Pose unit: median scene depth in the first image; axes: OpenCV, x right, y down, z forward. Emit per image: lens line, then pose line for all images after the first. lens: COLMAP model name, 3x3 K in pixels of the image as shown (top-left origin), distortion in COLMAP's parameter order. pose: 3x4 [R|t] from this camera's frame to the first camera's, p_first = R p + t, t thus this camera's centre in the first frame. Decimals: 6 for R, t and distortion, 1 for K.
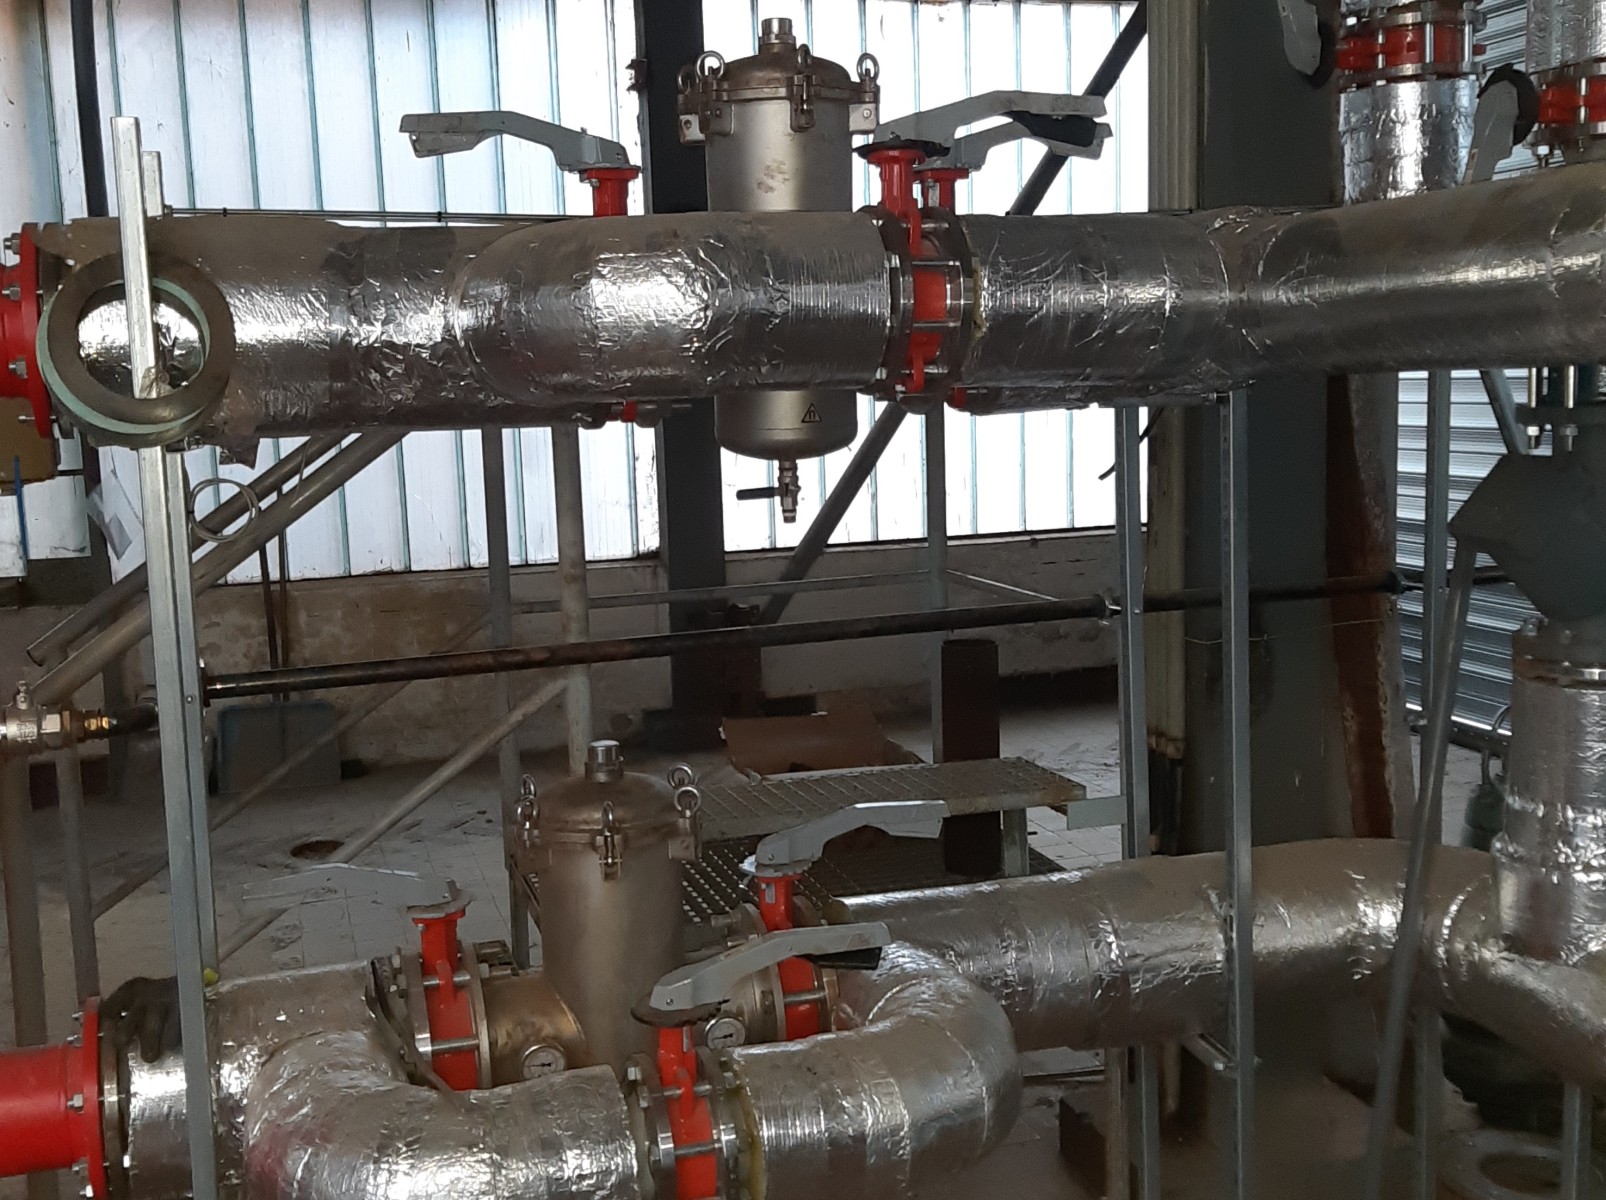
lens RADIAL K [[1547.2, 0, 803.0], [0, 1547.2, 600.0], [0, 0, 1]] dist [-0.000475, -0.000308]
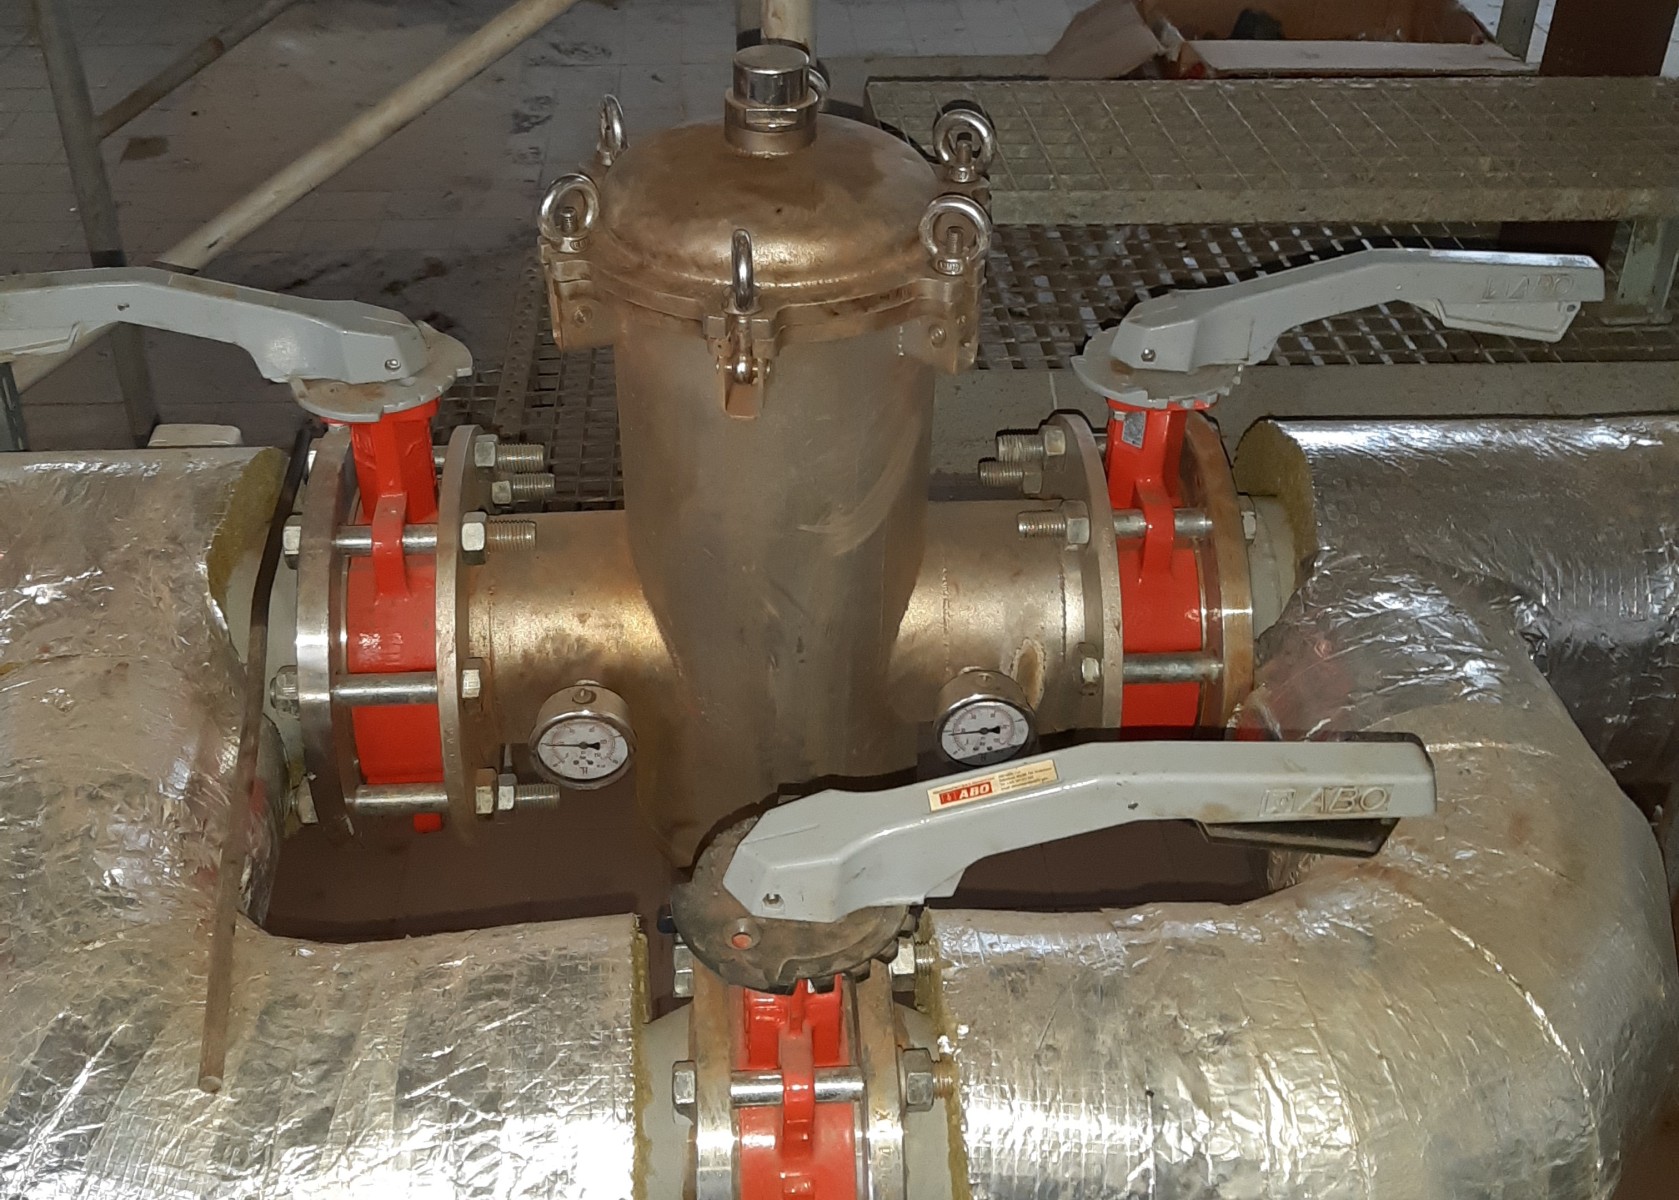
lens RADIAL K [[2074.5, 0, 839.5], [0, 2074.5, 600.0], [0, 0, 1]] dist [0.185081, 0.005992]
pose [[0.975557, 0.167956, -0.141704, -0.011963], [-0.097382, 0.908498, 0.406385, -0.000035], [0.196992, -0.382652, 0.902647, 0.482498]]
